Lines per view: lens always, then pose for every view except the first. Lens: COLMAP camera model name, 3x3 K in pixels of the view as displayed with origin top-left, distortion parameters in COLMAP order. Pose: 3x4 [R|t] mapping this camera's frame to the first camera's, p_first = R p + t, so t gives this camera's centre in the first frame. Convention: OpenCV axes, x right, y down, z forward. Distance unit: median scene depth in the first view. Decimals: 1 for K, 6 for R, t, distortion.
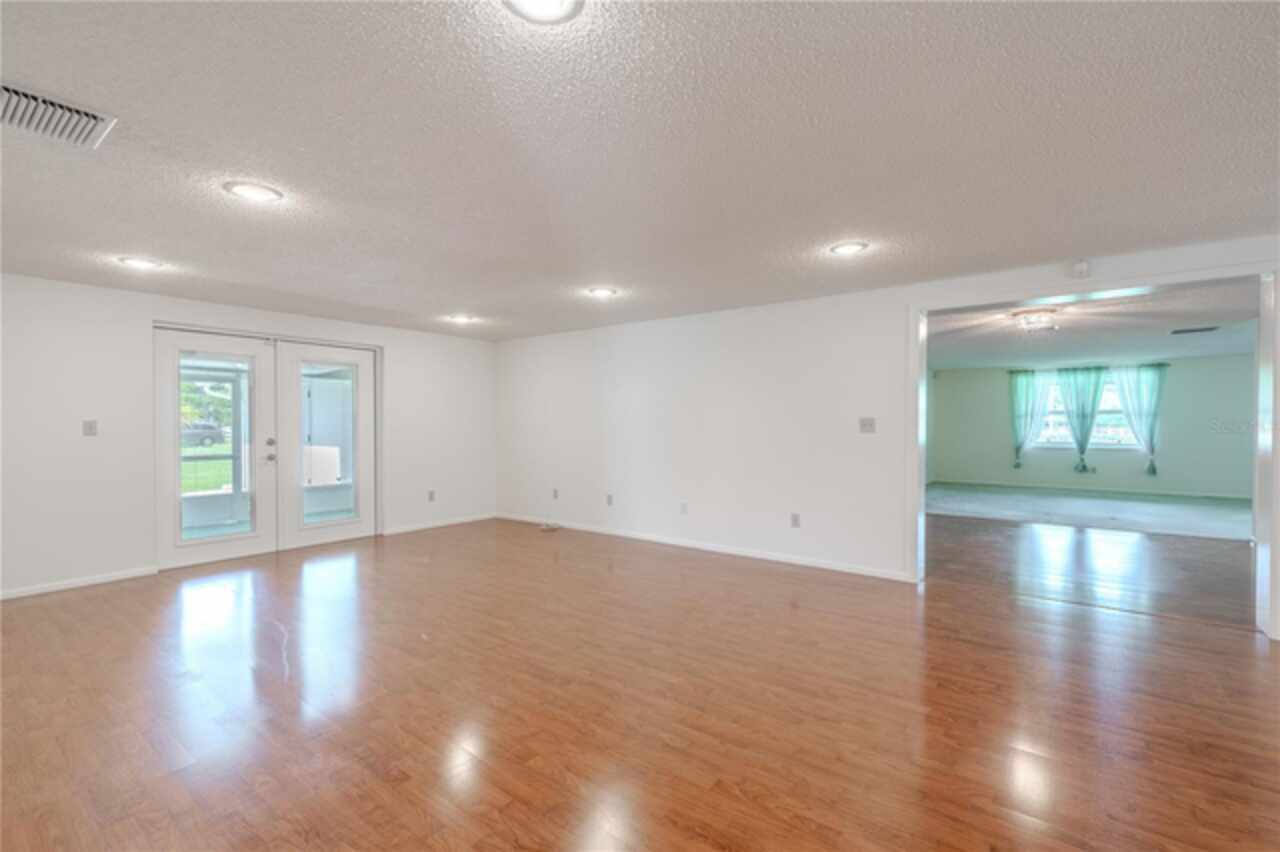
lens RADIAL K [[563.1, 0, 641.8], [0, 563.1, 430.7], [0, 0, 1]] dist [0.008010, 0.000031]
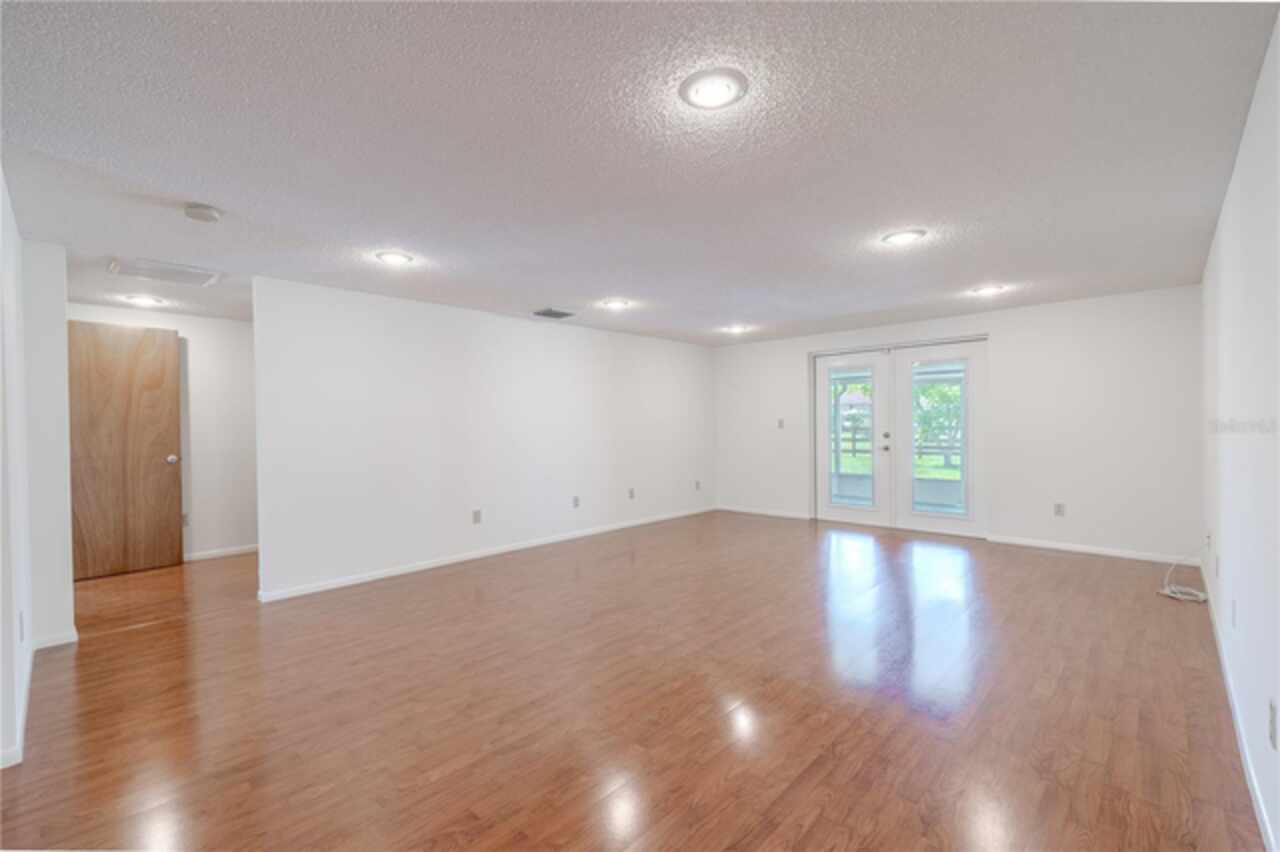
lens RADIAL K [[548.4, 0, 641.1], [0, 548.4, 431.1], [0, 0, 1]] dist [0.000376, 0.000362]
pose [[-0.098311, 0.015182, -0.995040, 0.559281], [-0.002839, 0.999875, 0.015536, -0.005405], [0.995152, 0.004352, -0.098255, 0.613151]]
